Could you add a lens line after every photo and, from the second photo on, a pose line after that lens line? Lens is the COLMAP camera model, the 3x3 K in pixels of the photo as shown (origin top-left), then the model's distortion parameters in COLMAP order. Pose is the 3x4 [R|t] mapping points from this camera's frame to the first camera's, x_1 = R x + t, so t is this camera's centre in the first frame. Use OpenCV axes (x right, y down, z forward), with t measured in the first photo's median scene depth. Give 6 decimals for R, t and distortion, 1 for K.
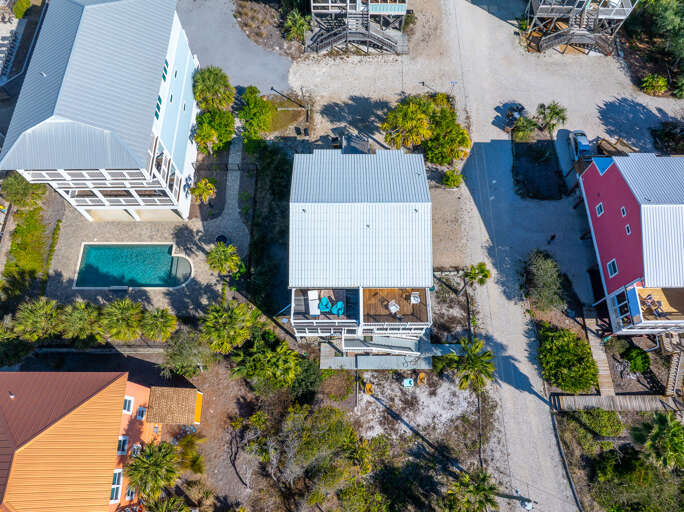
lens RADIAL K [[482.4, 0, 342.5], [0, 482.4, 248.8], [0, 0, 1]] dist [-0.056814, 0.023123]
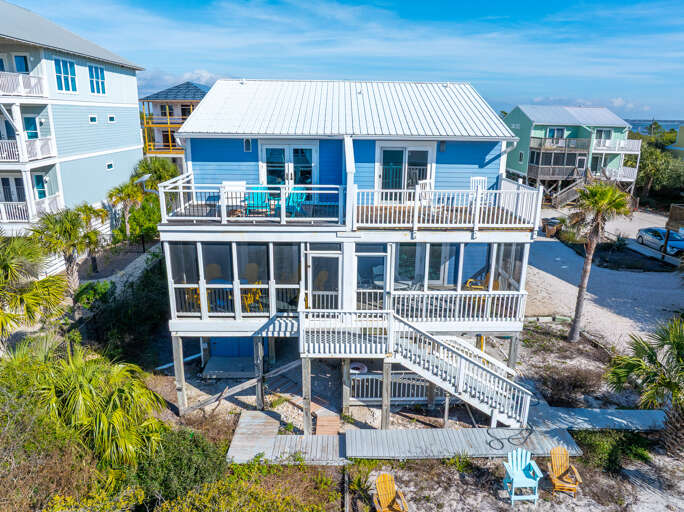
lens RADIAL K [[482.4, 0, 345.8], [0, 482.4, 253.6], [0, 0, 1]] dist [-0.056814, 0.023123]
pose [[0.999842, -0.001798, 0.017657, 0.025606], [0.014901, 0.625516, -0.780069, 0.403742], [-0.009642, 0.780209, 0.625444, 0.695747]]
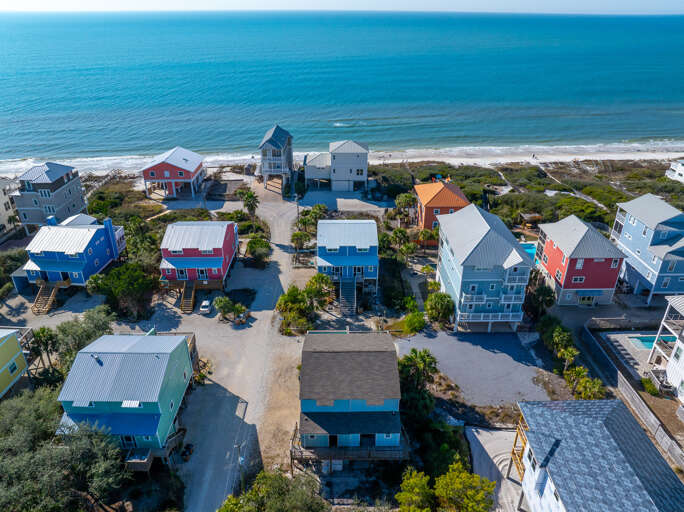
lens RADIAL K [[482.4, 0, 346.5], [0, 482.4, 252.7], [0, 0, 1]] dist [-0.056814, 0.023123]
pose [[-0.999719, -0.006565, -0.022760, 0.083193], [-0.022138, -0.082885, 0.996313, -2.166693], [-0.008427, 0.996538, 0.082716, 0.816101]]
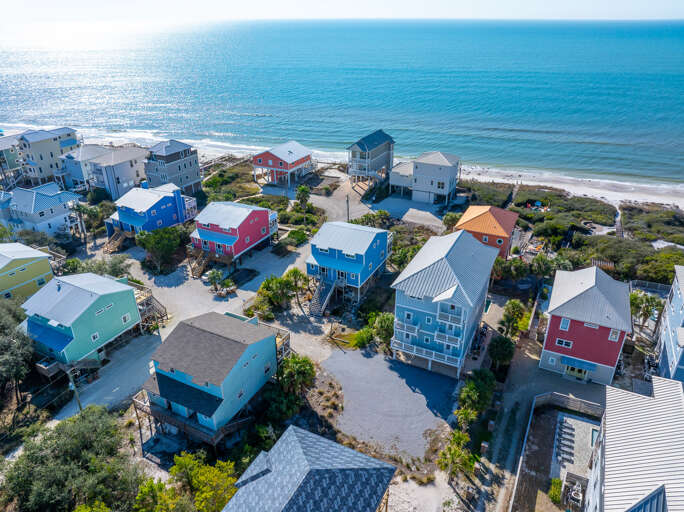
lens RADIAL K [[482.4, 0, 345.3], [0, 482.4, 257.9], [0, 0, 1]] dist [-0.056814, 0.023123]
pose [[-0.892111, -0.209423, 0.400349, -0.809330], [0.415970, -0.034808, 0.908712, -1.985774], [-0.176370, 0.977205, 0.118166, 0.746640]]
